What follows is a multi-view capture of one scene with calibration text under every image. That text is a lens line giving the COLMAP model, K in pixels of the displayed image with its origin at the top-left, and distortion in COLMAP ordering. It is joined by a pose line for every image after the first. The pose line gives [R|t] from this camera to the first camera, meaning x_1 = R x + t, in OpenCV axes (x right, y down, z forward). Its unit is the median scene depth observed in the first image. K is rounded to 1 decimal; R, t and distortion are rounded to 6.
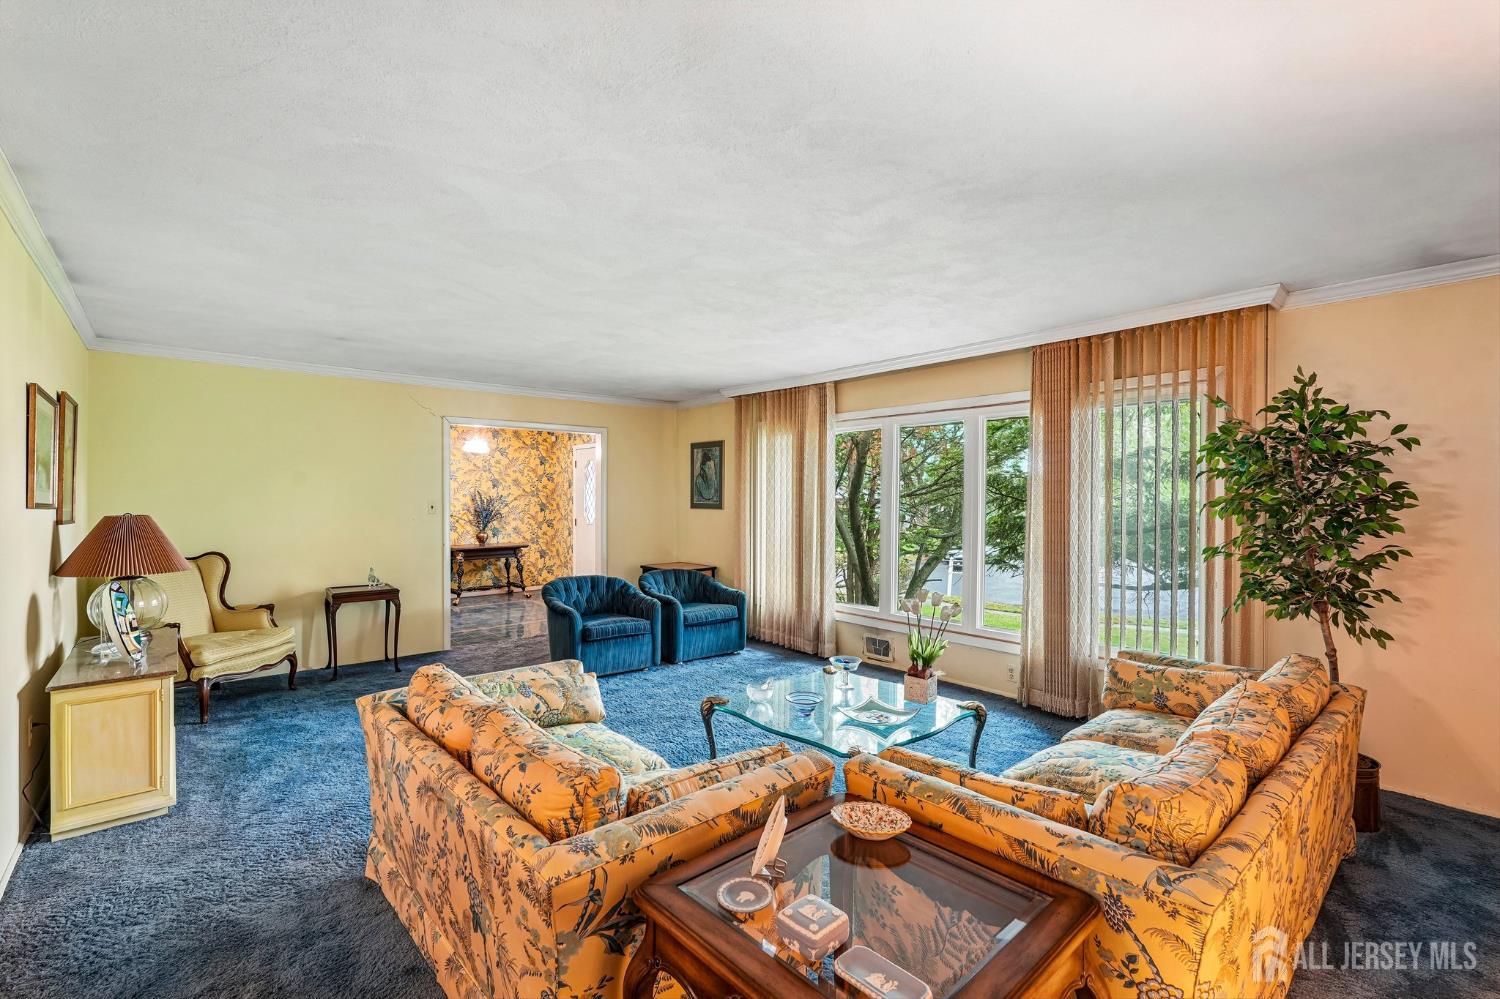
lens RADIAL K [[656.6, 0, 752.8], [0, 656.6, 503.7], [0, 0, 1]] dist [-0.016816, 0.007759]
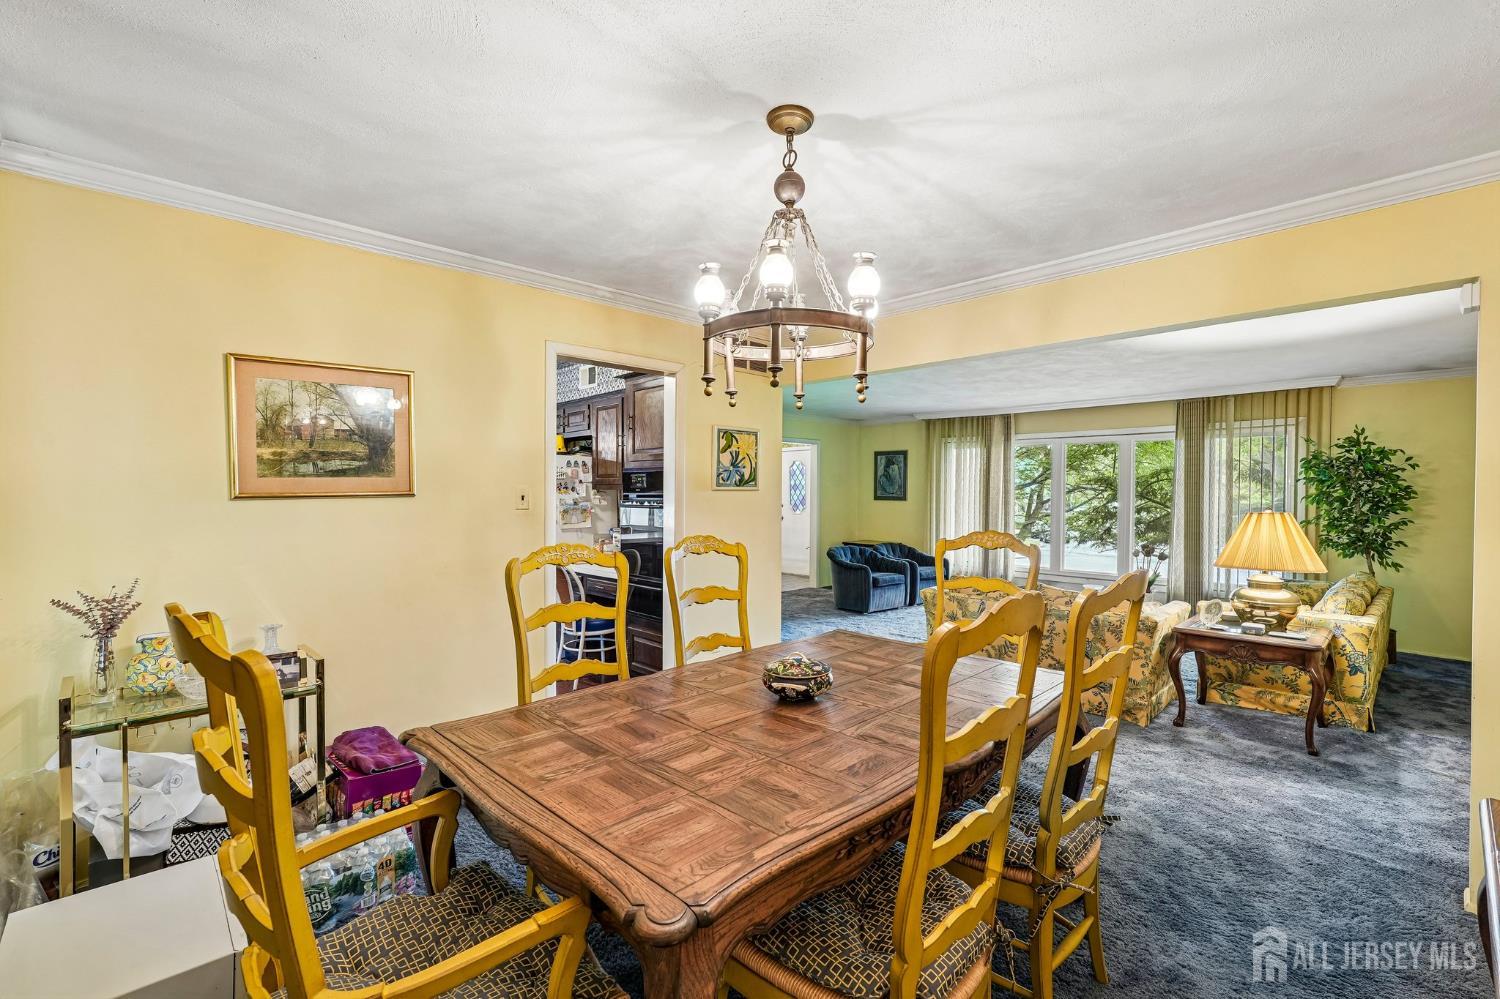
lens RADIAL K [[656.6, 0, 748.1], [0, 656.6, 500.3], [0, 0, 1]] dist [-0.016816, 0.007759]
pose [[0.999295, 0.000813, 0.037540, -0.970972], [-0.001009, 0.999986, 0.005208, 0.002121], [-0.037535, -0.005242, 0.999282, -0.804009]]
